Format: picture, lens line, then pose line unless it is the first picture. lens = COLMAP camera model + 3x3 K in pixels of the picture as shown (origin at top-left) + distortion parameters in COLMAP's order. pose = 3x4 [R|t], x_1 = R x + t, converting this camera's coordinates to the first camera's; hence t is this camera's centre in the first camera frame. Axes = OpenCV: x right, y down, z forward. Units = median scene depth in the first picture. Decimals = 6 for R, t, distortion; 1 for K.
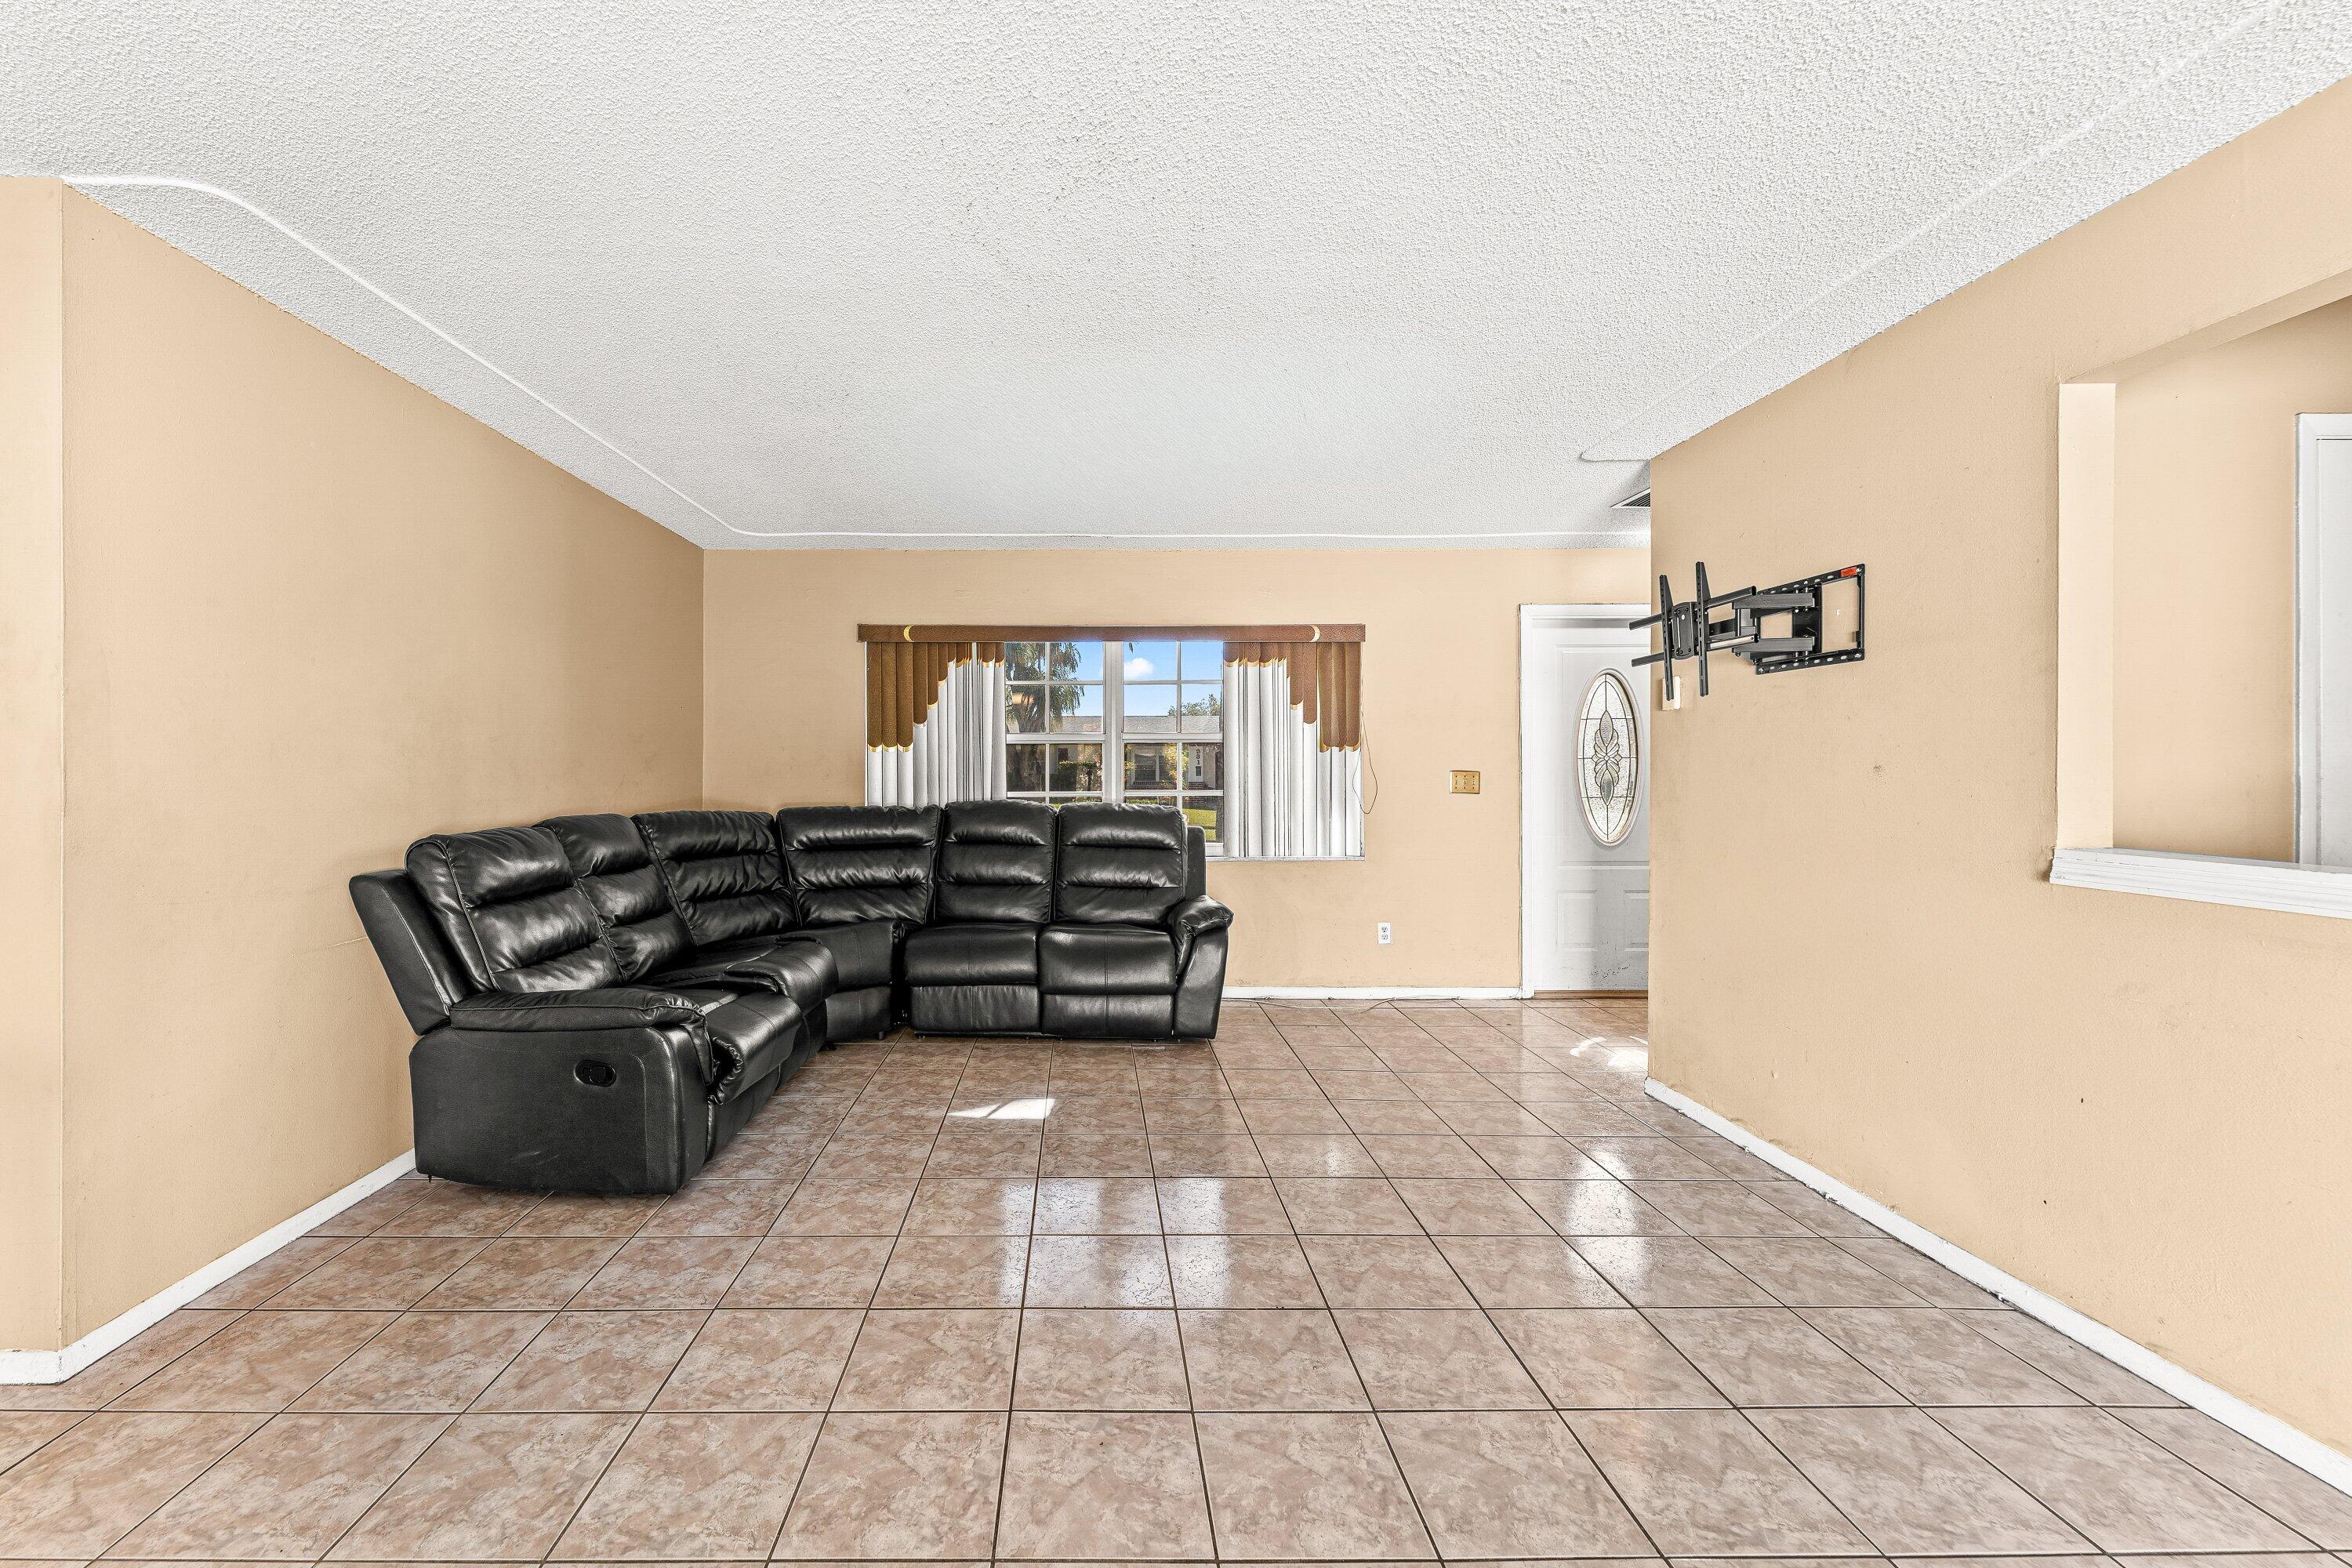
lens RADIAL K [[985.6, 0, 1090.8], [0, 985.6, 757.6], [0, 0, 1]] dist [0.010004, -0.001397]
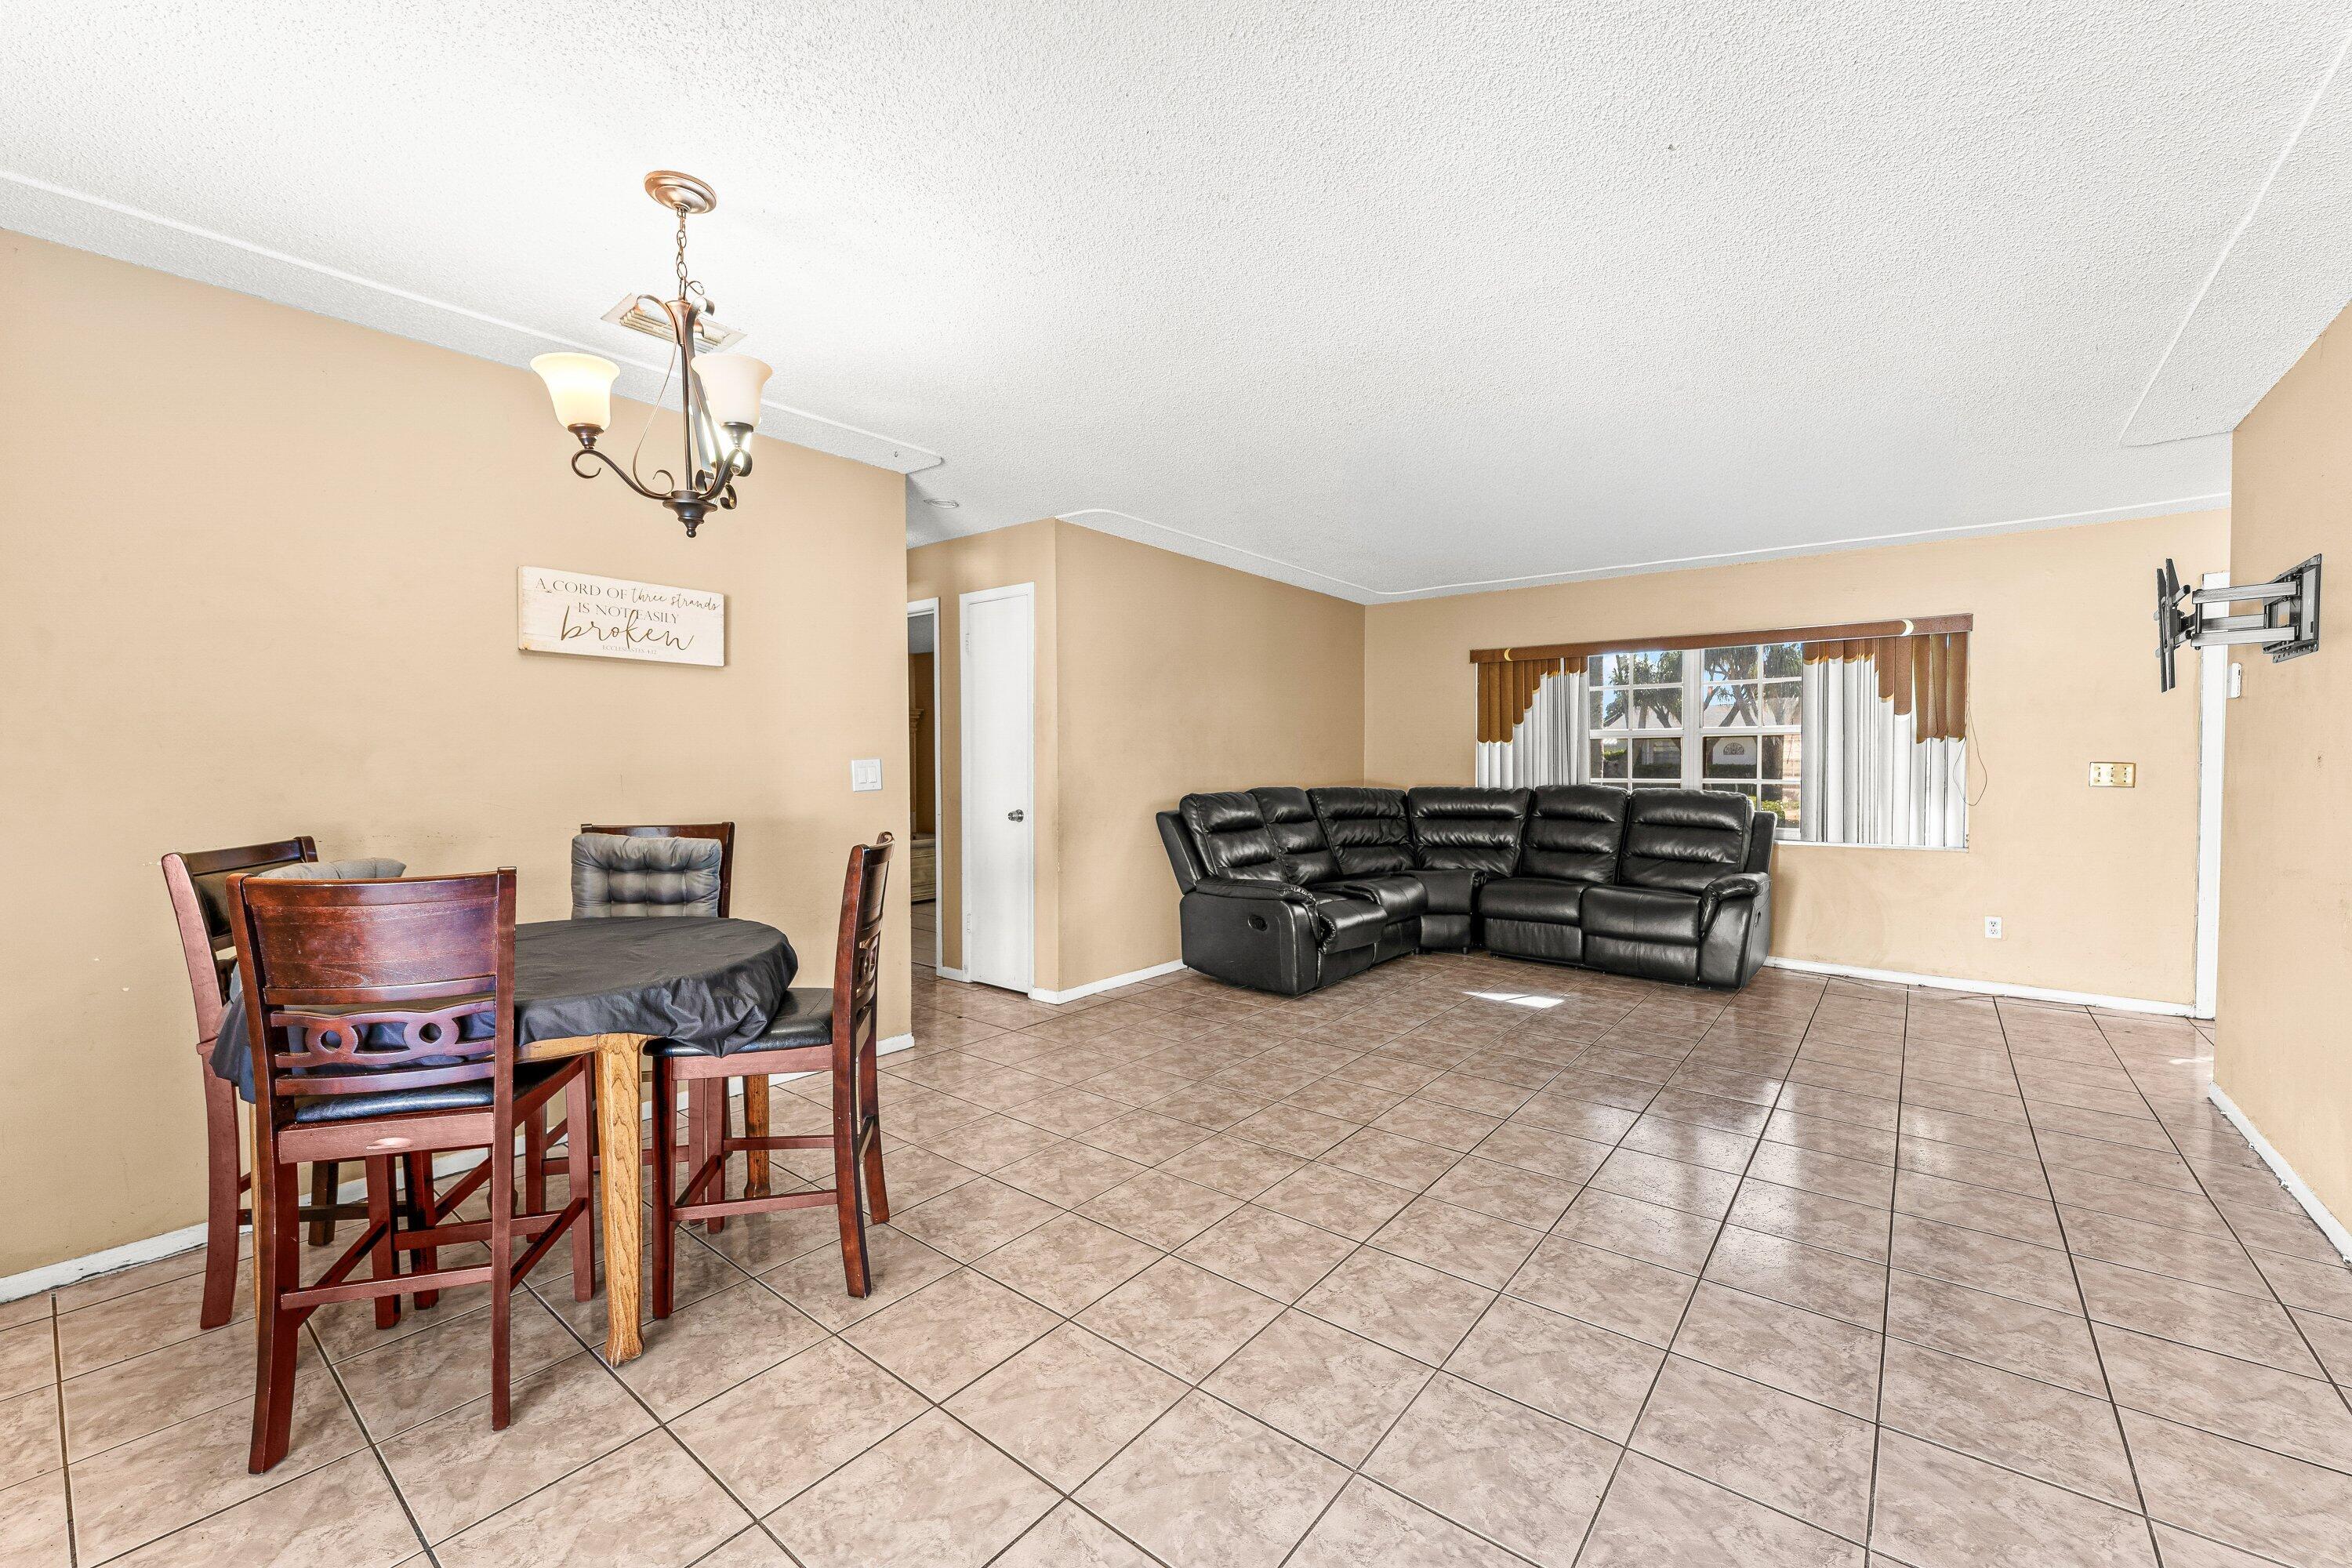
lens RADIAL K [[947.2, 0, 1161.2], [0, 947.2, 781.1], [0, 0, 1]] dist [-0.008440, 0.000321]
pose [[0.774491, 0.016109, -0.632379, 0.261678], [0.005611, 0.999461, 0.032331, -0.003053], [0.632560, -0.028588, 0.773984, -0.263236]]
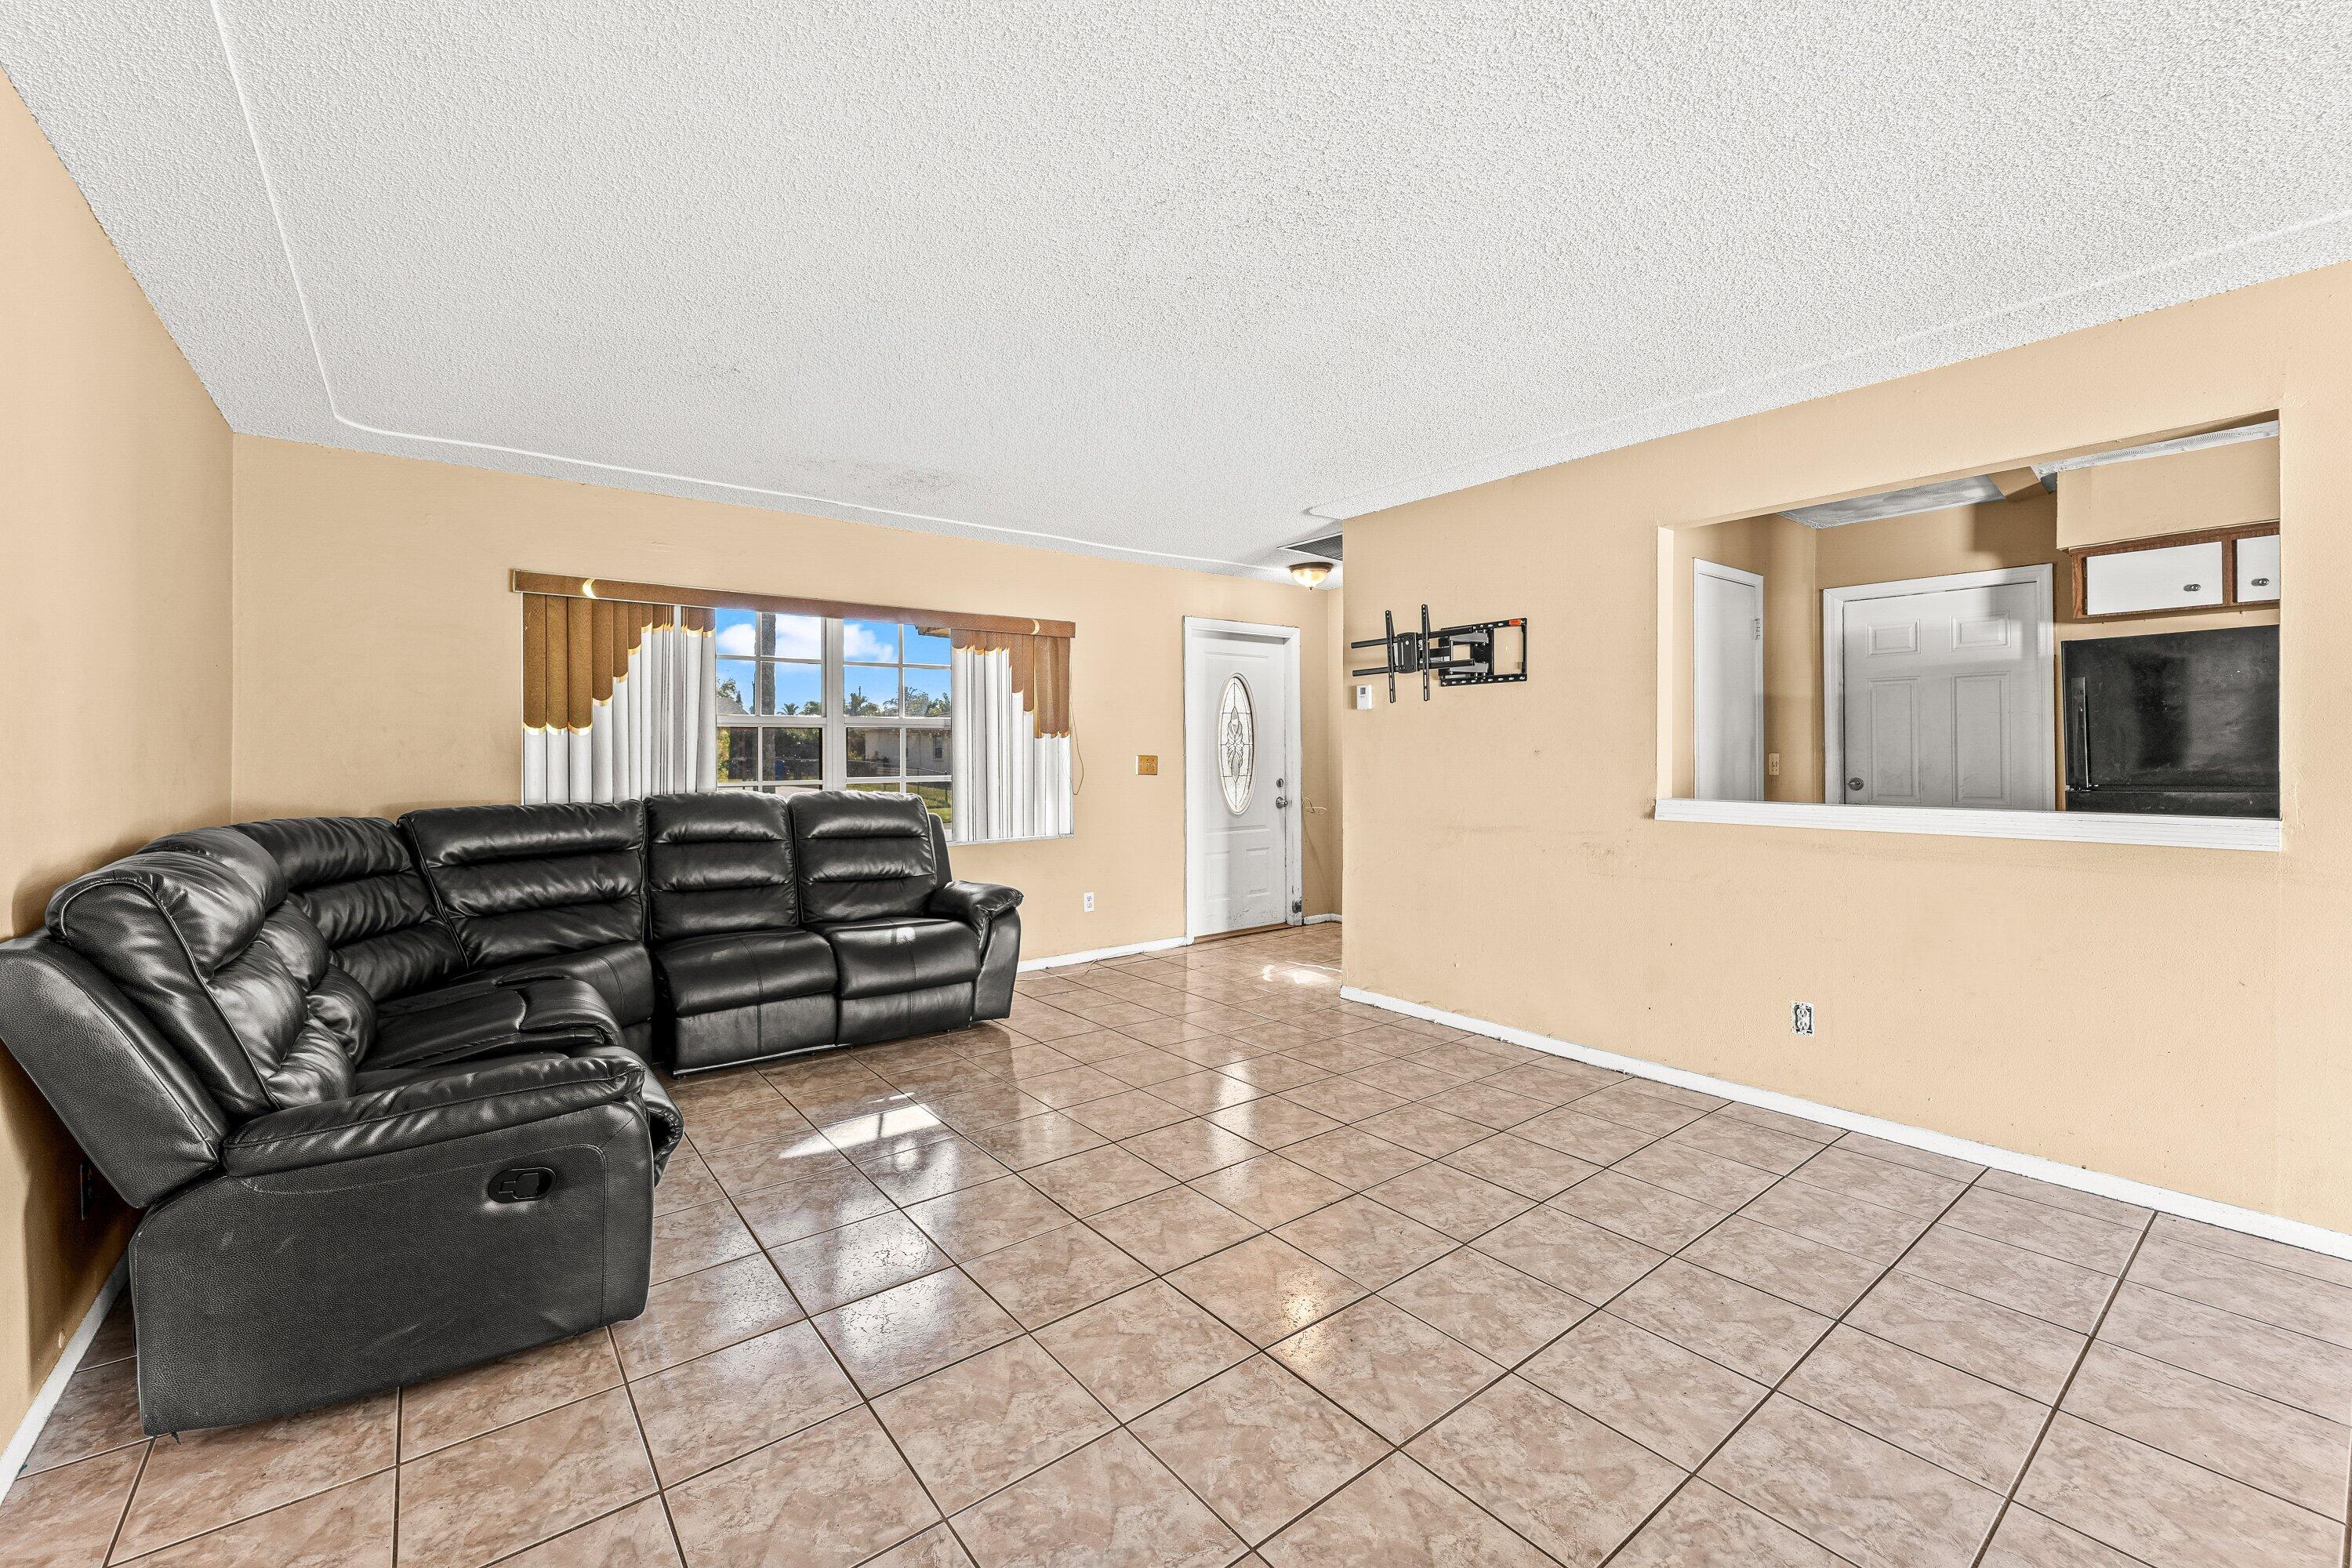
lens RADIAL K [[947.2, 0, 1187.8], [0, 947.2, 770.9], [0, 0, 1]] dist [-0.008440, 0.000321]
pose [[0.787488, -0.013891, 0.616173, -0.289738], [-0.003822, 0.999617, 0.027420, 0.000389], [-0.616318, -0.023948, 0.787133, 0.096418]]
